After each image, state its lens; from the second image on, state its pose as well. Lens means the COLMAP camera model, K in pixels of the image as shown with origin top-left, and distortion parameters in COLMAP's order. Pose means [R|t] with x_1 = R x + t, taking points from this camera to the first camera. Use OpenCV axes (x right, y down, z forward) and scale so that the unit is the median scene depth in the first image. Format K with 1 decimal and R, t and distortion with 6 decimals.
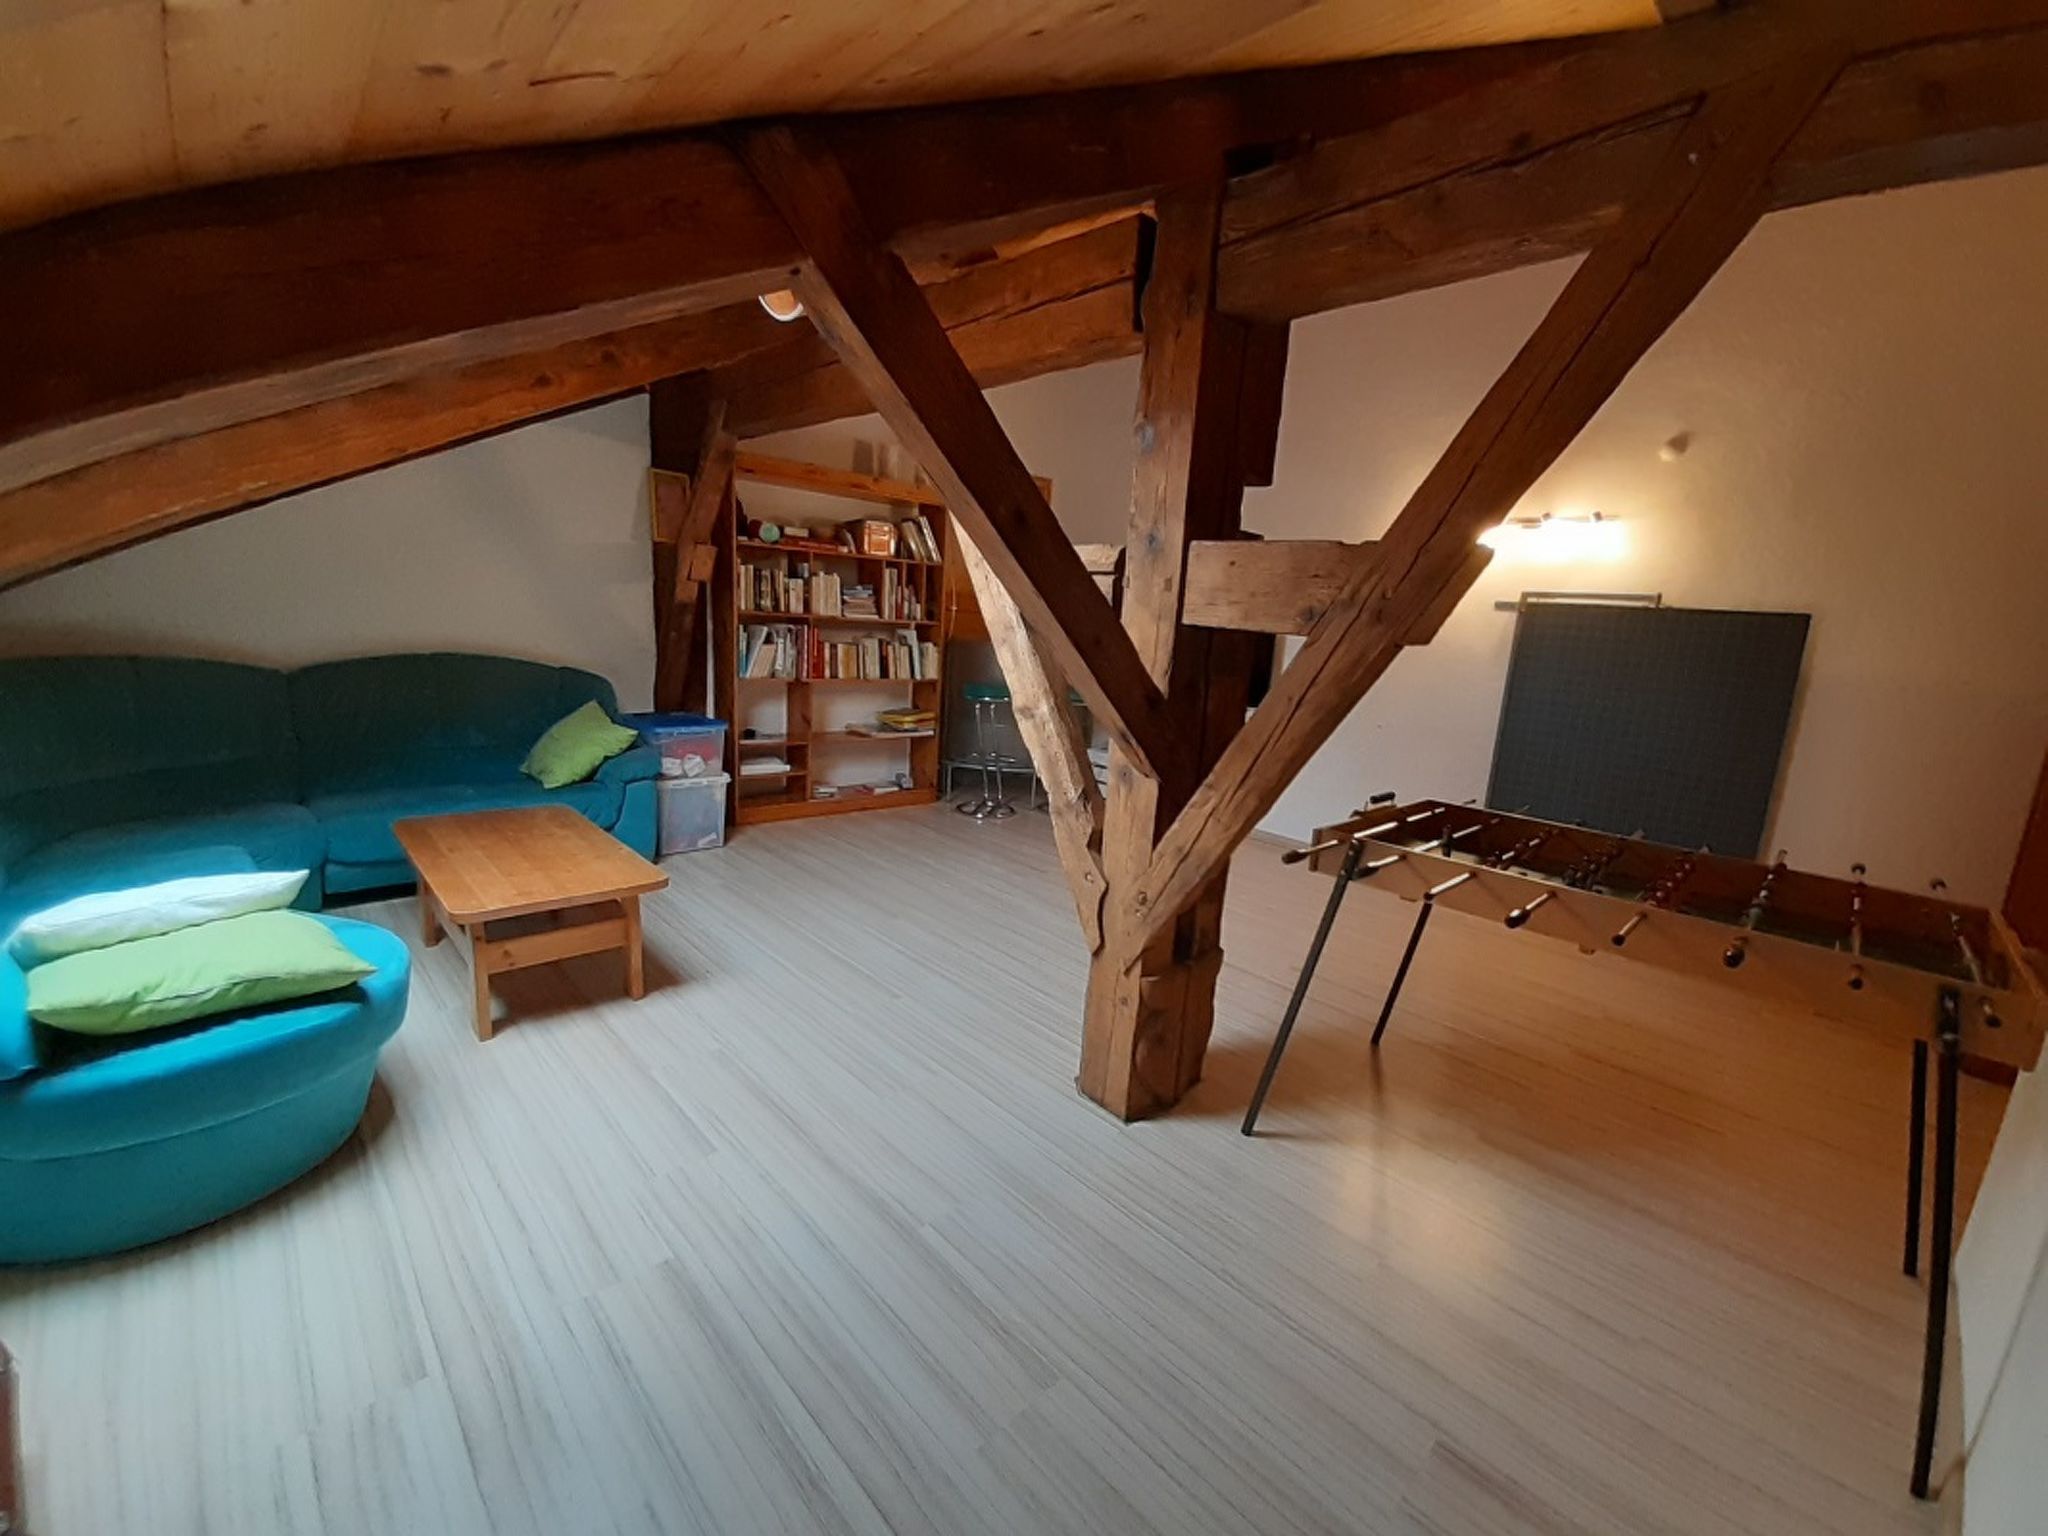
lens RADIAL K [[827.4, 0, 1052.5], [0, 827.4, 769.4], [0, 0, 1]] dist [0.001561, -0.010034]
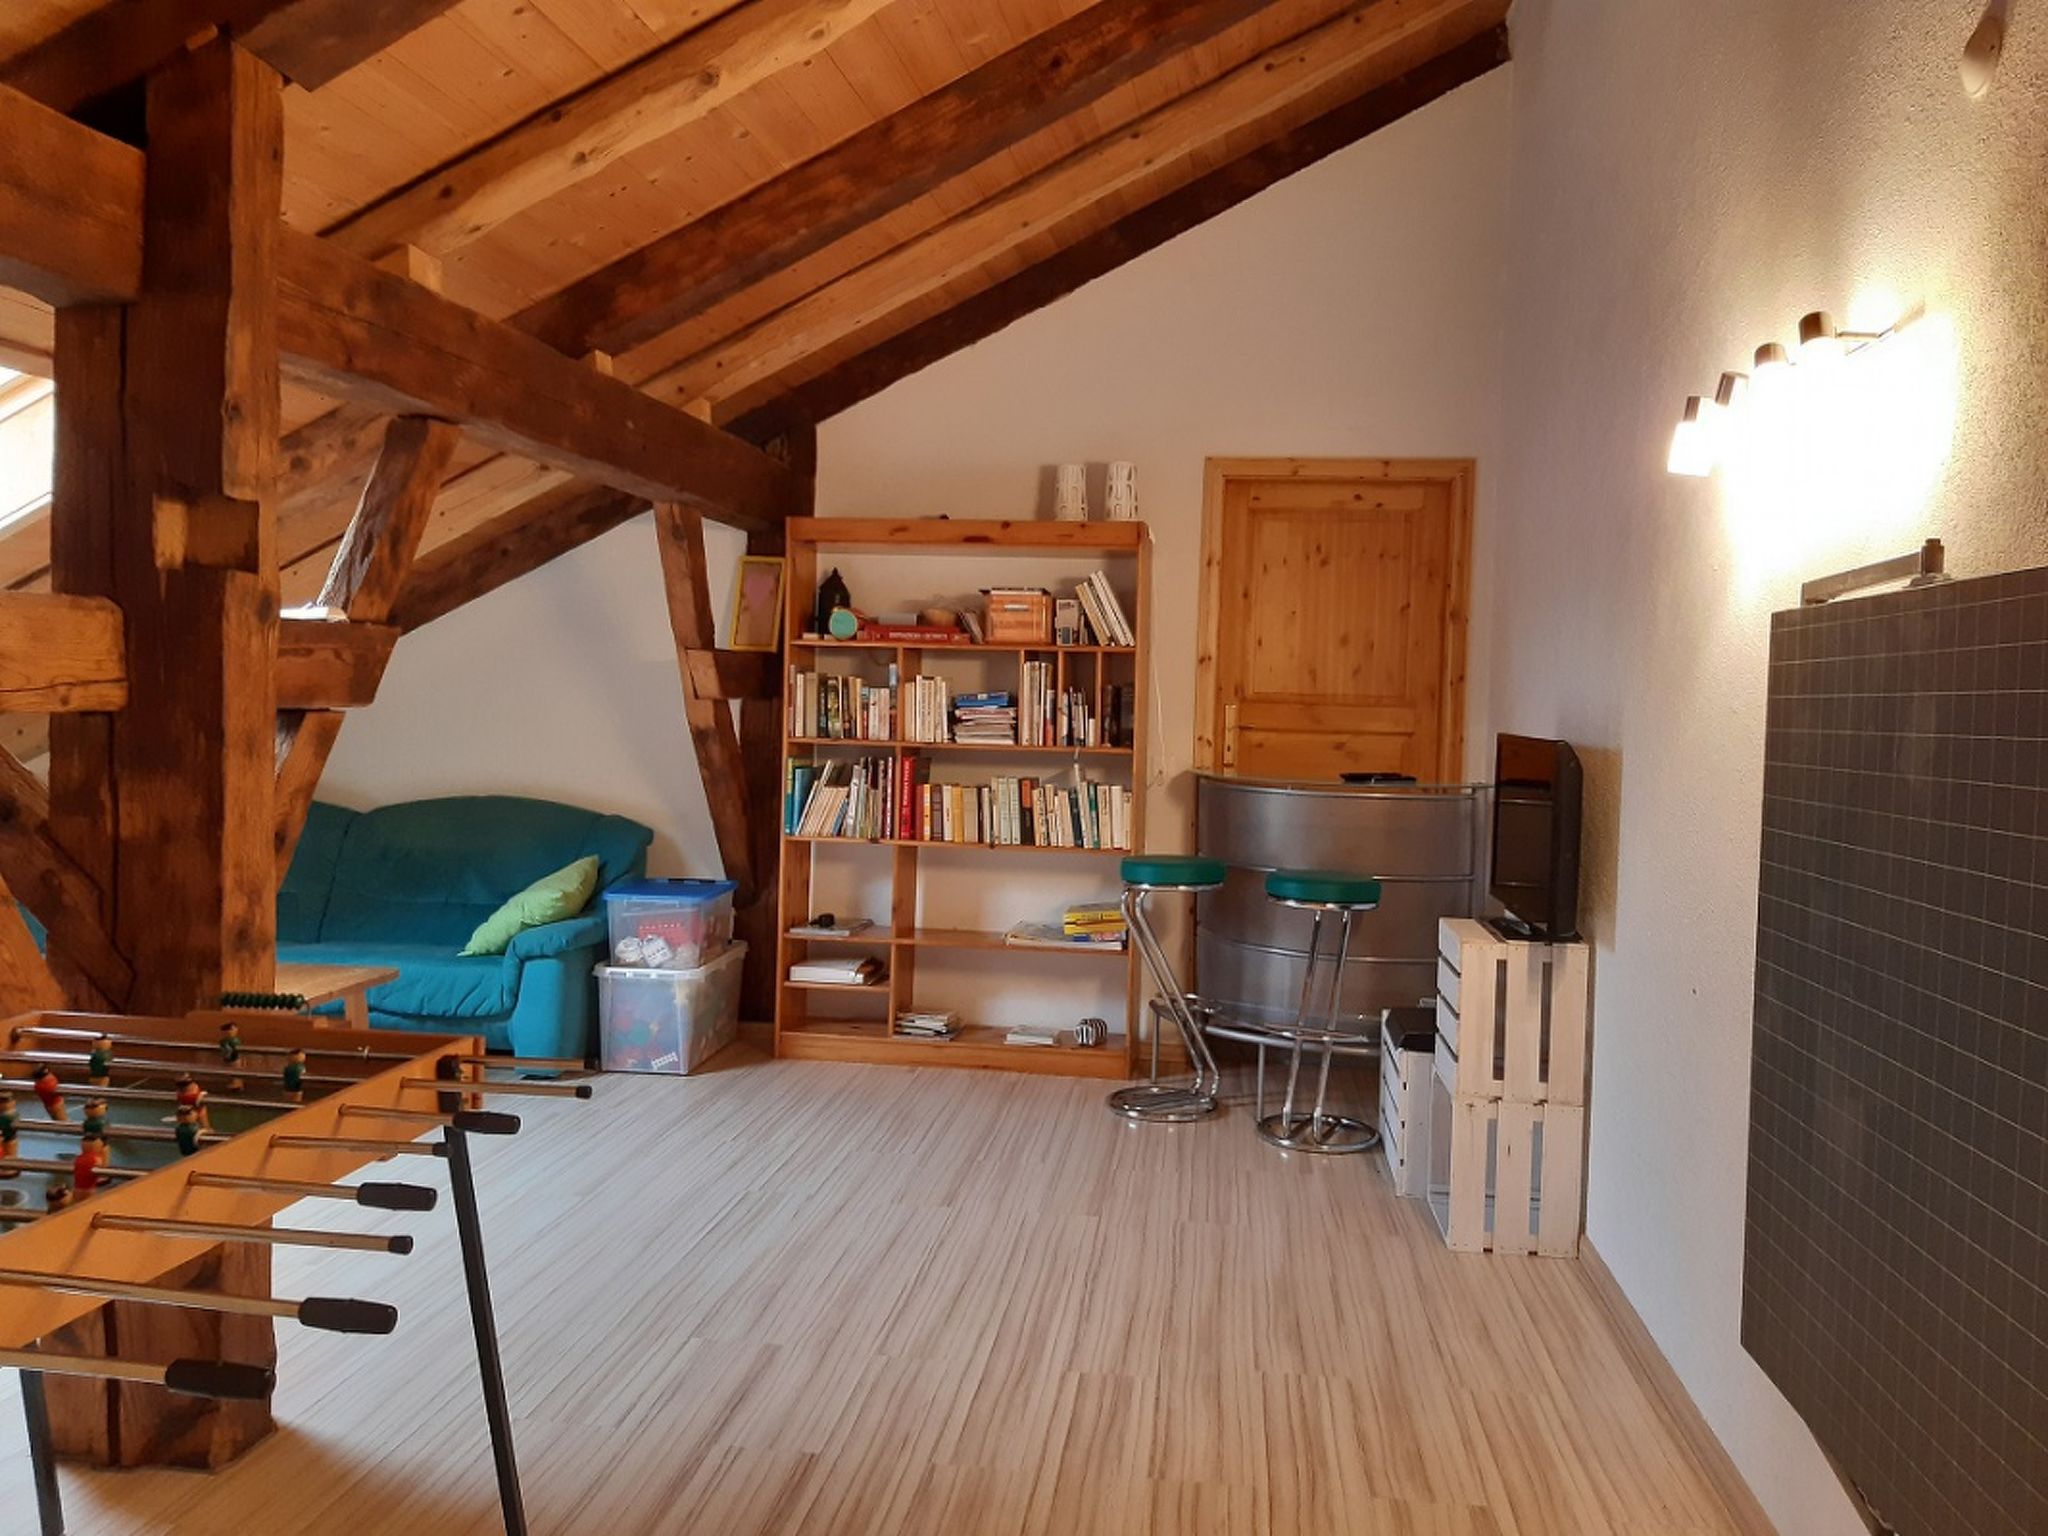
lens RADIAL K [[1560.8, 0, 1040.2], [0, 1560.8, 738.6], [0, 0, 1]] dist [0.049796, -0.137876]
pose [[0.620252, -0.037206, -0.783519, 0.715552], [-0.127239, 0.980873, -0.147302, -0.023186], [0.774014, 0.191059, 0.603655, 0.343215]]
